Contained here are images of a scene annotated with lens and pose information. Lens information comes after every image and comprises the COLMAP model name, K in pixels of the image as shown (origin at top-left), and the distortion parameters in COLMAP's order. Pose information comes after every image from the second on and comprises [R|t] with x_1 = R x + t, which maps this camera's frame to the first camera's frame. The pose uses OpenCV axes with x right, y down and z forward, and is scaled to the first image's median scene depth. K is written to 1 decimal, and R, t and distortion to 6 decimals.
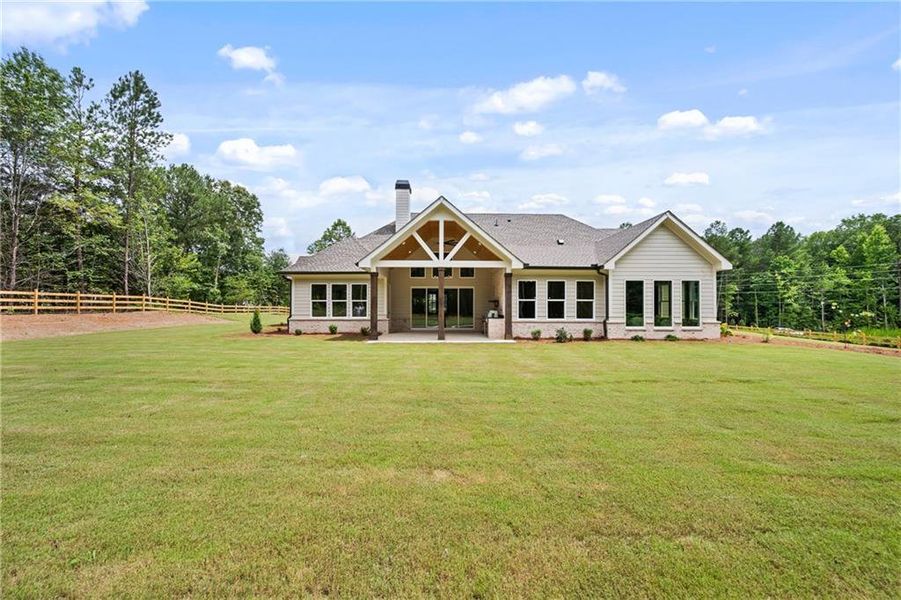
lens RADIAL K [[351.5, 0, 450.7], [0, 351.5, 300.9], [0, 0, 1]] dist [0.001862, 0.000305]
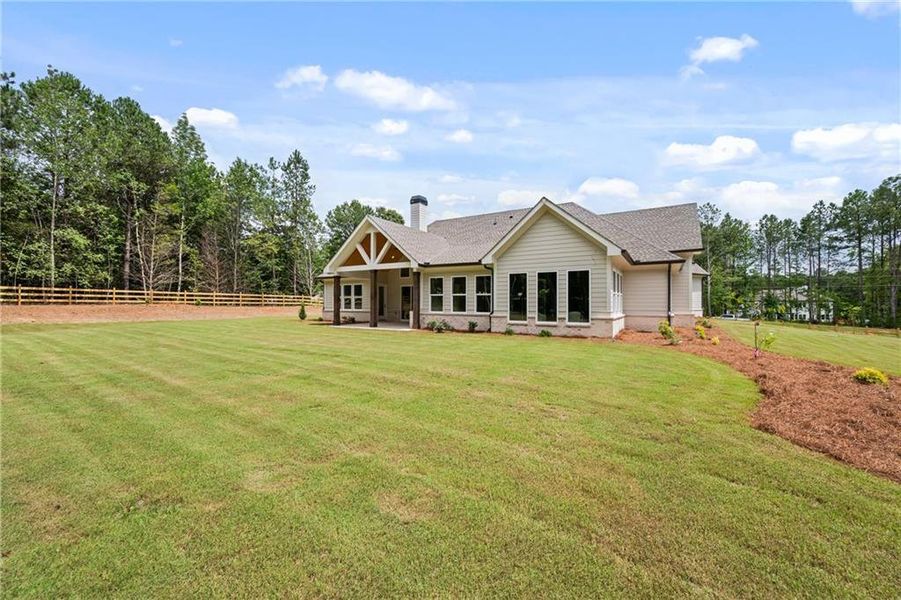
lens RADIAL K [[351.5, 0, 450.7], [0, 351.5, 300.9], [0, 0, 1]] dist [0.001862, 0.000305]
pose [[0.850126, -0.003457, -0.526568, 0.859800], [0.006987, 0.999964, 0.004715, 0.011861], [0.526533, -0.007687, 0.850120, 0.071401]]
